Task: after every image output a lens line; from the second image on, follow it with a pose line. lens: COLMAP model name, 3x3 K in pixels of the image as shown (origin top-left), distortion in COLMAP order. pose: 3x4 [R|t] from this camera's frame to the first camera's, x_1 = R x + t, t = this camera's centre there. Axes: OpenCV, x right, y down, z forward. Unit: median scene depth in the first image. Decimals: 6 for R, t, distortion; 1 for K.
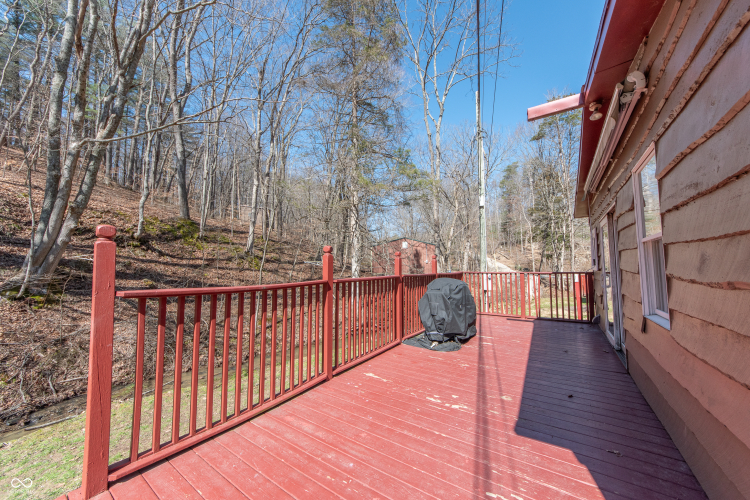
lens RADIAL K [[273.7, 0, 375.0], [0, 273.7, 250.0], [0, 0, 1]] dist [0.001893, 0.000329]
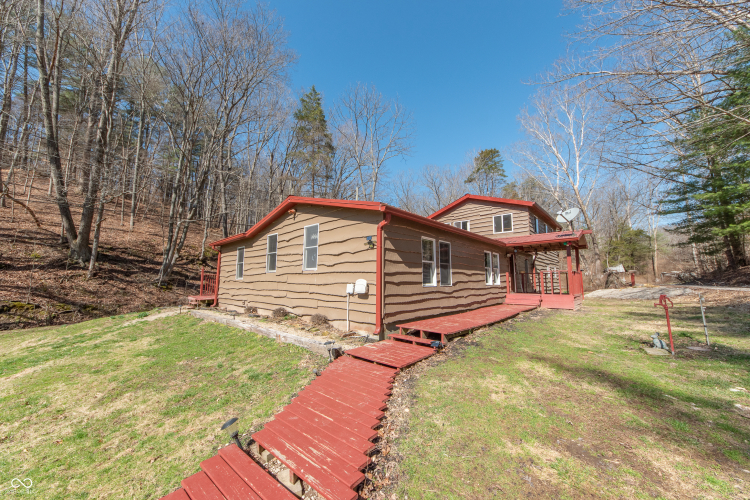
lens RADIAL K [[273.7, 0, 375.0], [0, 273.7, 250.0], [0, 0, 1]] dist [0.001893, 0.000329]
pose [[0.990334, -0.008296, -0.138458, 0.911835], [0.001750, 0.998877, -0.047339, -0.027502], [0.138695, 0.046639, 0.989236, -1.100461]]
